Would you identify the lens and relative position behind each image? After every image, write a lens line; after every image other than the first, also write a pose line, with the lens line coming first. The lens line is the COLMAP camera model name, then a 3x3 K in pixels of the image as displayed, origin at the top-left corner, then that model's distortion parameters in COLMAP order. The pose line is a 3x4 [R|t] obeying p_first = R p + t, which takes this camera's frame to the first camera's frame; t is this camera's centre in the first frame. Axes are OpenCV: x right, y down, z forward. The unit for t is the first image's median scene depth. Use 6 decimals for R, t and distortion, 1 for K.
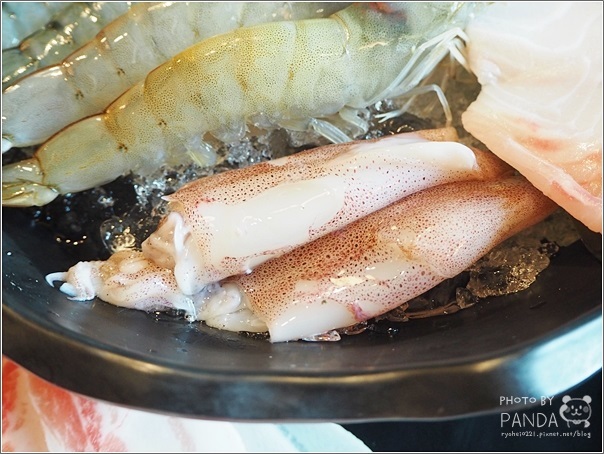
lens RADIAL K [[804.9, 0, 301.4], [0, 804.9, 226.7], [0, 0, 1]] dist [0.021793, 0.000000]
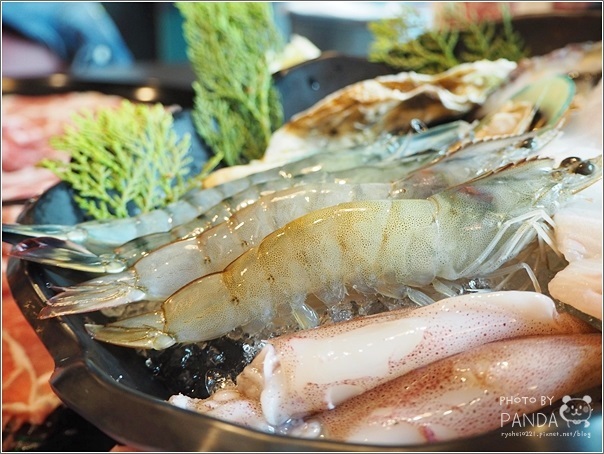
lens RADIAL K [[804.9, 0, 302.3], [0, 804.9, 227.2], [0, 0, 1]] dist [0.021793, 0.000000]
pose [[0.973520, 0.008931, -0.228427, 0.129923], [-0.113518, 0.886215, -0.449150, 0.313950], [0.198424, 0.463187, 0.863762, -0.007104]]
